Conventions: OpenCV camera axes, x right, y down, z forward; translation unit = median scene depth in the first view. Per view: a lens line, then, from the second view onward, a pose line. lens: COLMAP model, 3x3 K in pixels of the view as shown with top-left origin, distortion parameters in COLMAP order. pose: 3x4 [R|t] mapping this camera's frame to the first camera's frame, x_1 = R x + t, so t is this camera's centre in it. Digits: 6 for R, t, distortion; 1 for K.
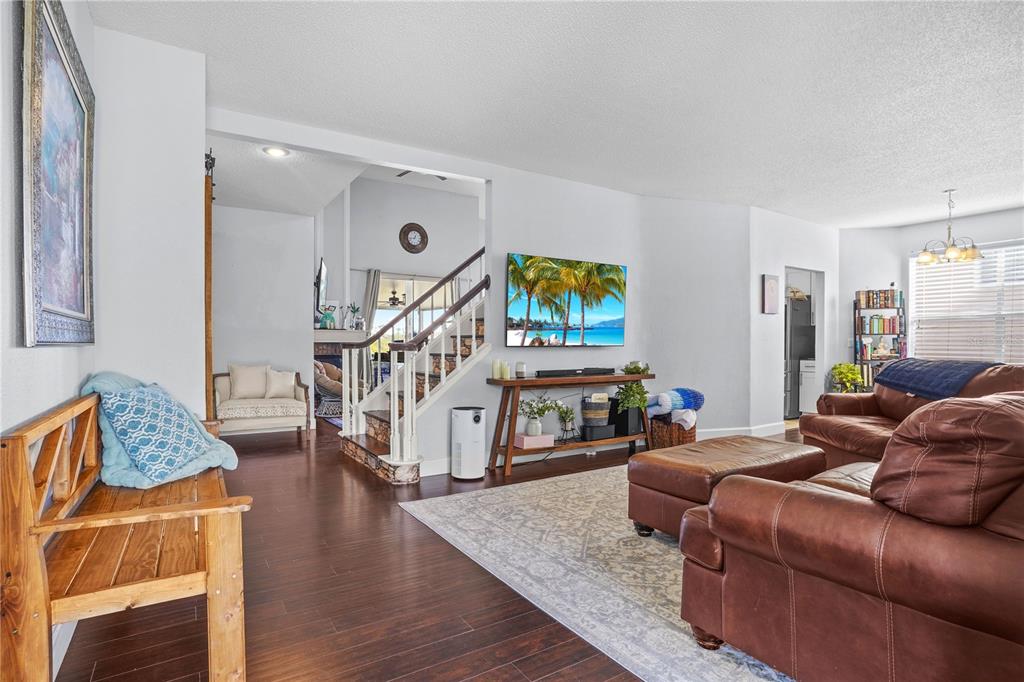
lens RADIAL K [[538.1, 0, 512.0], [0, 538.1, 341.0], [0, 0, 1]] dist [-0.038265, 0.000161]
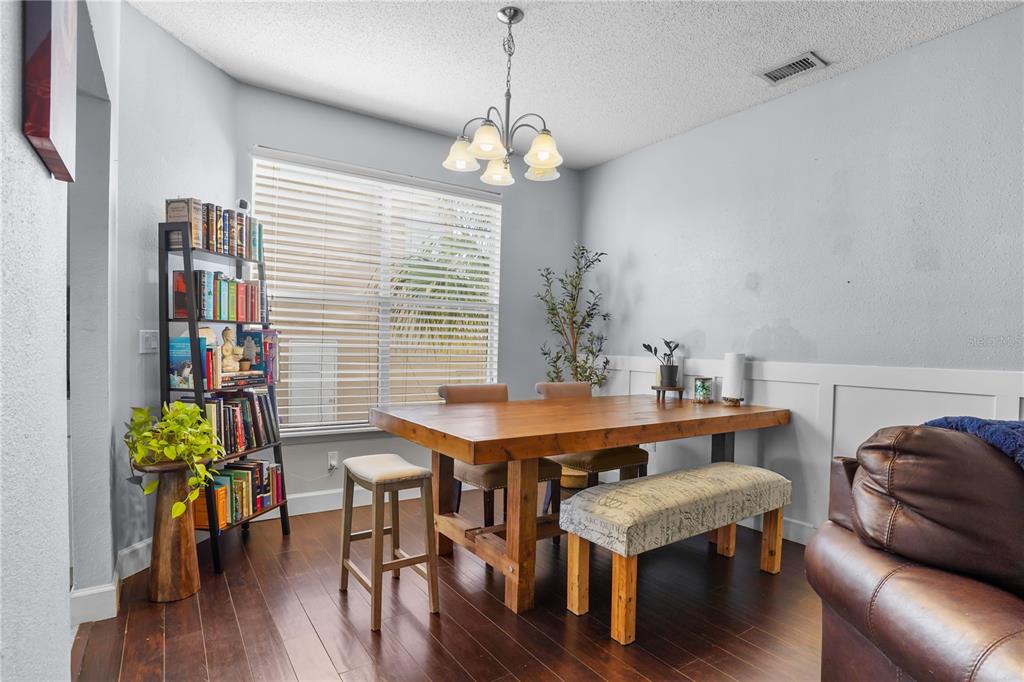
lens RADIAL K [[520.7, 0, 512.9], [0, 520.7, 353.5], [0, 0, 1]] dist [-0.050252, 0.000369]
pose [[-0.051937, -0.018518, 0.998479, 0.548978], [-0.025226, 0.999533, 0.017225, -0.002071], [-0.998332, -0.024293, -0.052380, 1.474662]]
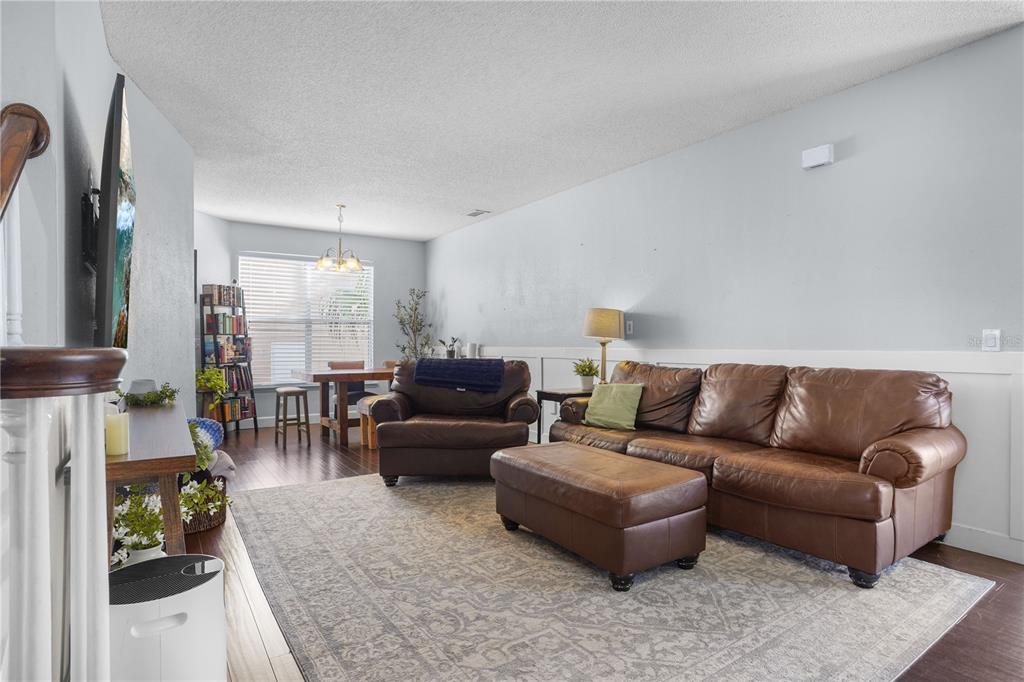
lens RADIAL K [[538.1, 0, 512.0], [0, 538.1, 341.0], [0, 0, 1]] dist [-0.038265, 0.000161]
pose [[-0.040197, 0.004509, 0.999182, -0.443664], [-0.000892, 0.999989, -0.004548, 0.004197], [-0.999191, -0.001074, -0.040192, 1.003978]]
